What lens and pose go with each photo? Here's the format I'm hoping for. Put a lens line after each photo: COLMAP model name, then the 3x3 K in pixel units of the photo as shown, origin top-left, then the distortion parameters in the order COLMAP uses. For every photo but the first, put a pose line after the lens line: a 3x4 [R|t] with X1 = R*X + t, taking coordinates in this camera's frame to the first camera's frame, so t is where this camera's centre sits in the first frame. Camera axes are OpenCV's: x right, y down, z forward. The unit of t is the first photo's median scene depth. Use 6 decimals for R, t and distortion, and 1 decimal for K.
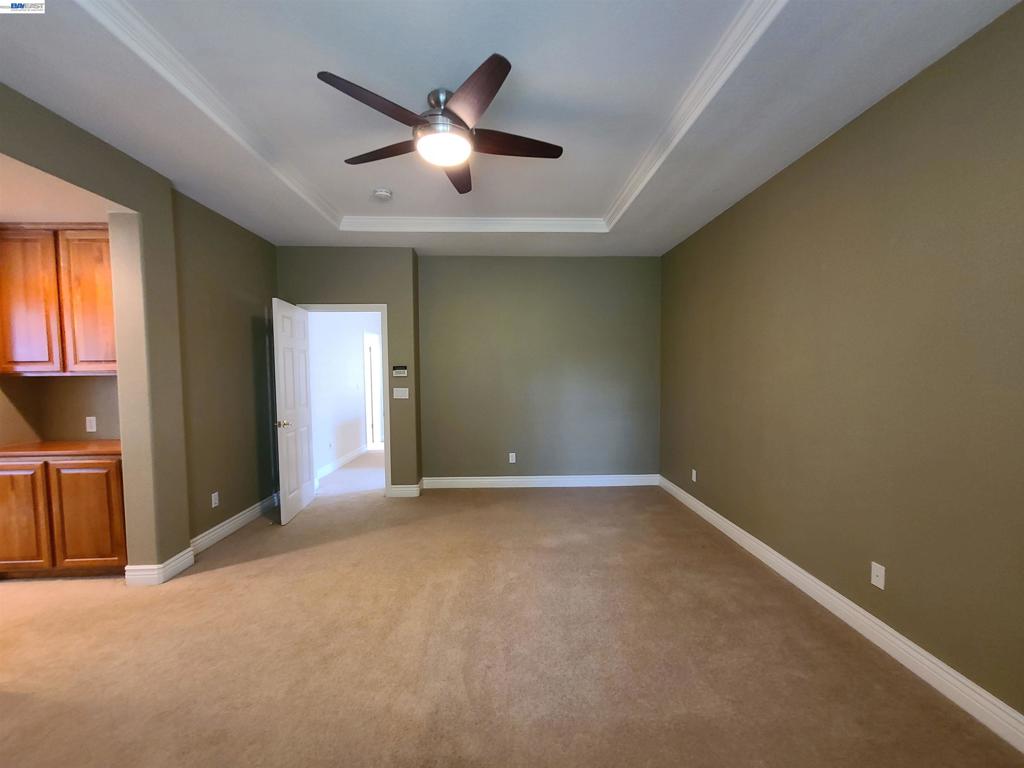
lens RADIAL K [[417.0, 0, 517.1], [0, 417.0, 393.9], [0, 0, 1]] dist [-0.000421, -0.000763]
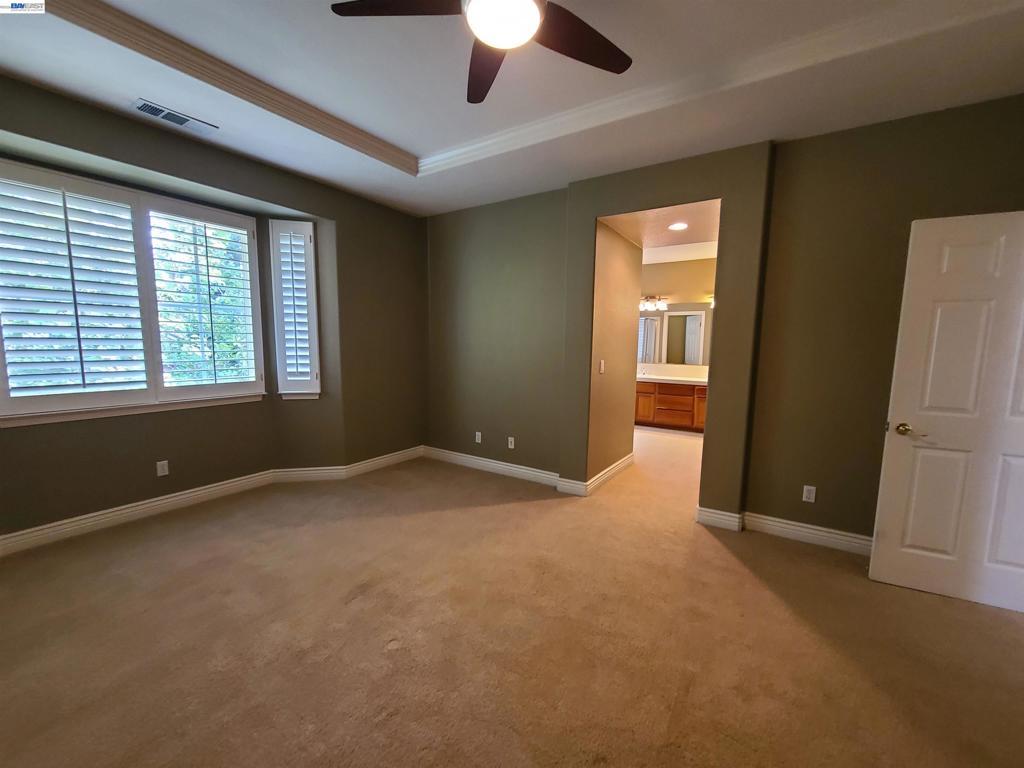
lens RADIAL K [[417.0, 0, 517.1], [0, 417.0, 393.9], [0, 0, 1]] dist [-0.000421, -0.000763]
pose [[-0.581937, 0.097607, -0.807355, 0.281710], [-0.058799, 0.985123, 0.161480, -0.047047], [0.811105, 0.141442, -0.567540, 0.965314]]
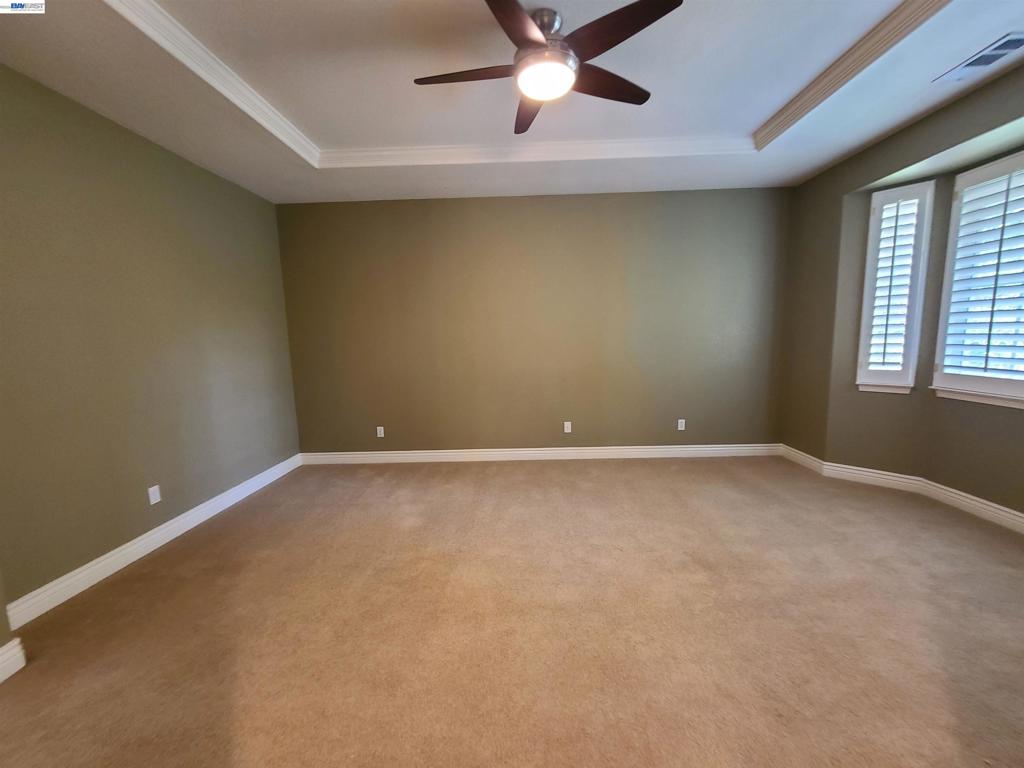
lens RADIAL K [[417.0, 0, 517.1], [0, 417.0, 393.9], [0, 0, 1]] dist [-0.000421, -0.000763]
pose [[0.056853, -0.134669, 0.989258, -0.754050], [0.084580, 0.987949, 0.129630, -0.018287], [-0.994793, 0.076302, 0.067558, 0.673010]]
